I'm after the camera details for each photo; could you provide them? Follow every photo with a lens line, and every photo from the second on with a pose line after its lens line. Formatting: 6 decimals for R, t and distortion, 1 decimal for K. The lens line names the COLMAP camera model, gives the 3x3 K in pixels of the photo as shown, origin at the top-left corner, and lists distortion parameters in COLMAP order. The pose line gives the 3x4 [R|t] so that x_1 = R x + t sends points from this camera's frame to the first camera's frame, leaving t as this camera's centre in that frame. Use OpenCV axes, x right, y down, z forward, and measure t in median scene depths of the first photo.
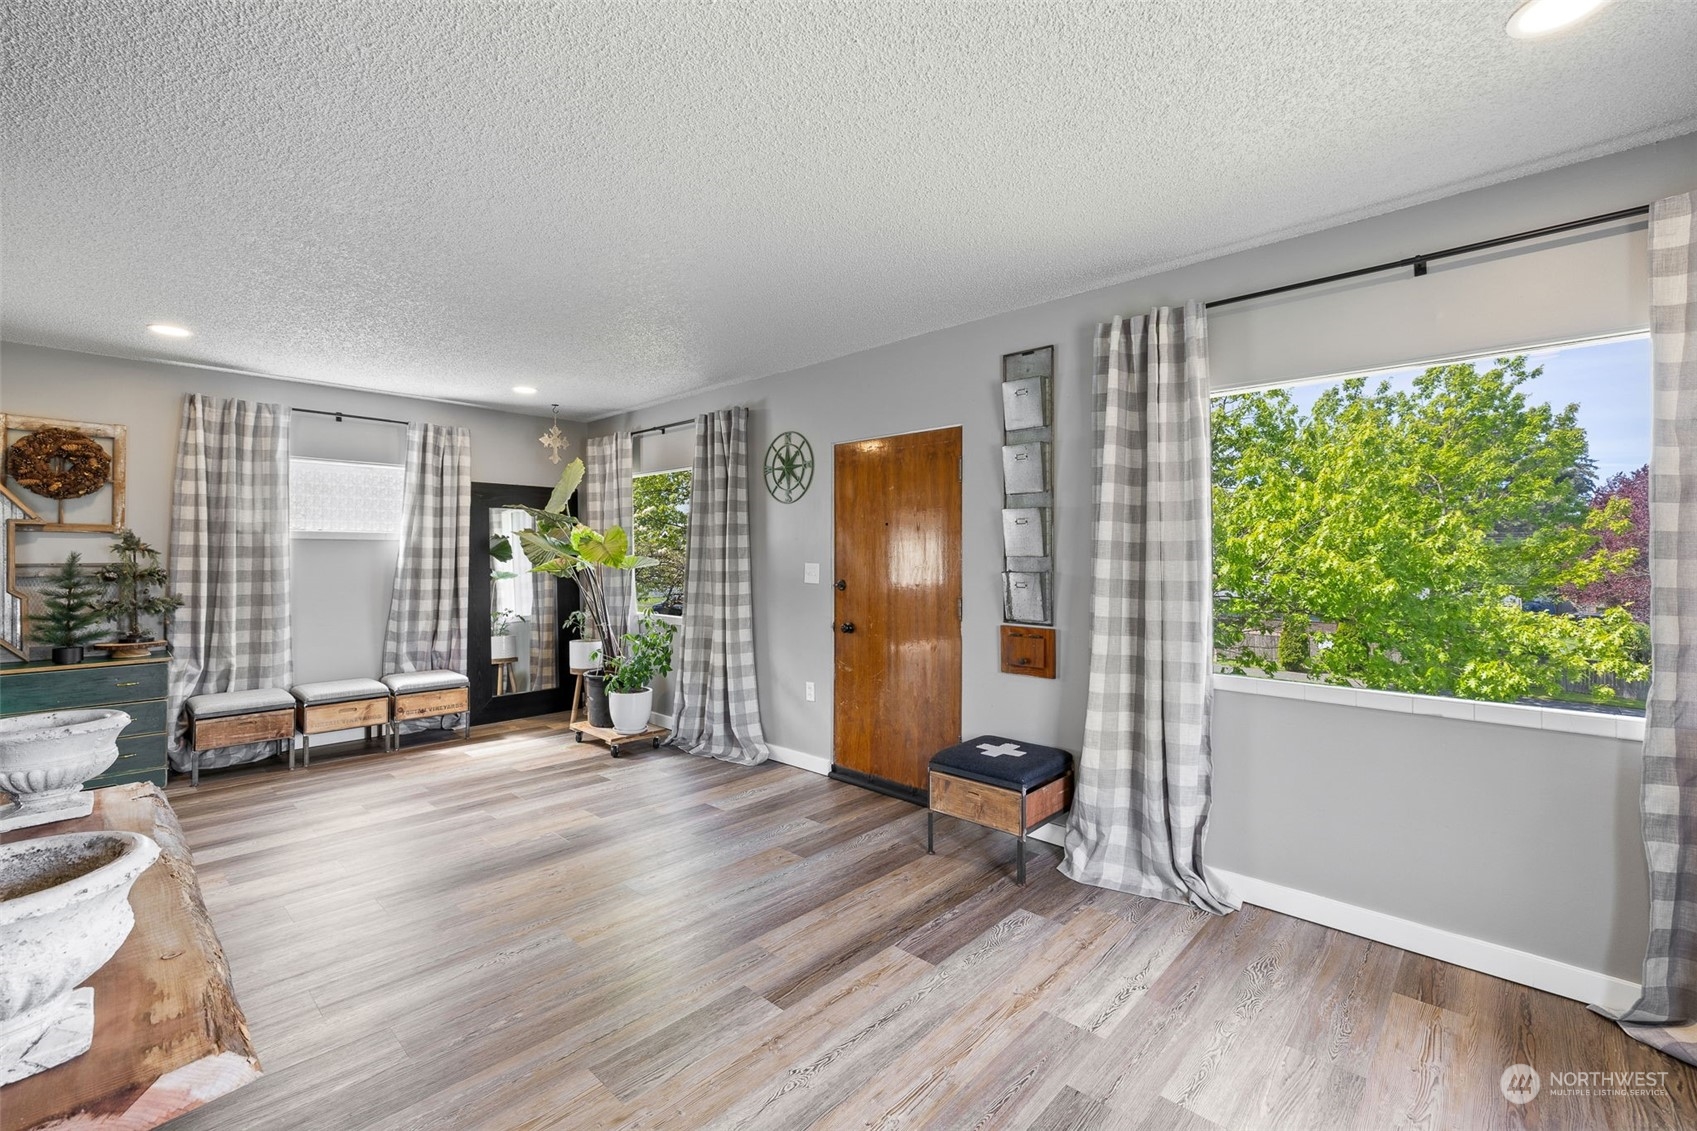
lens RADIAL K [[704.6, 0, 849.8], [0, 704.6, 554.7], [0, 0, 1]] dist [-0.001391, -0.000587]
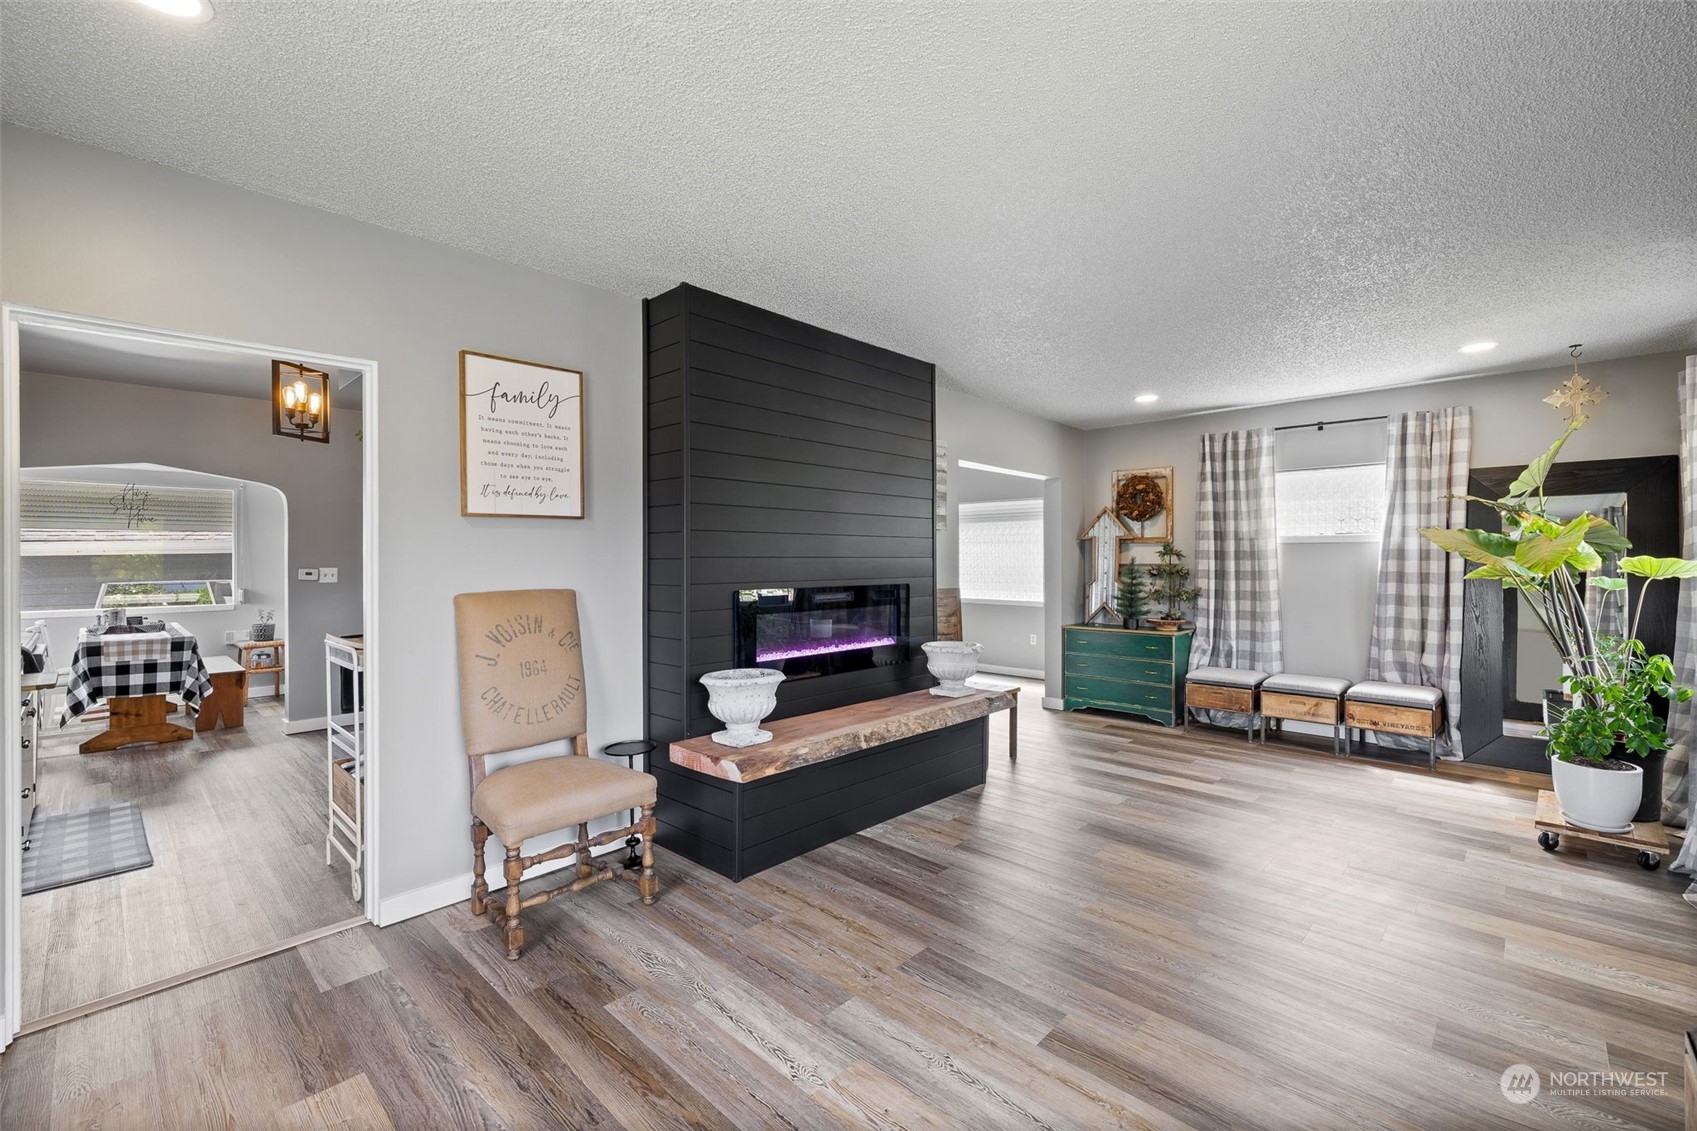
lens RADIAL K [[704.6, 0, 849.8], [0, 704.6, 566.6], [0, 0, 1]] dist [-0.001391, -0.000587]
pose [[0.008543, 0.010062, -0.999913, 0.349640], [0.003274, 0.999944, 0.010090, 0.001323], [0.999958, -0.003360, 0.008510, 0.314376]]
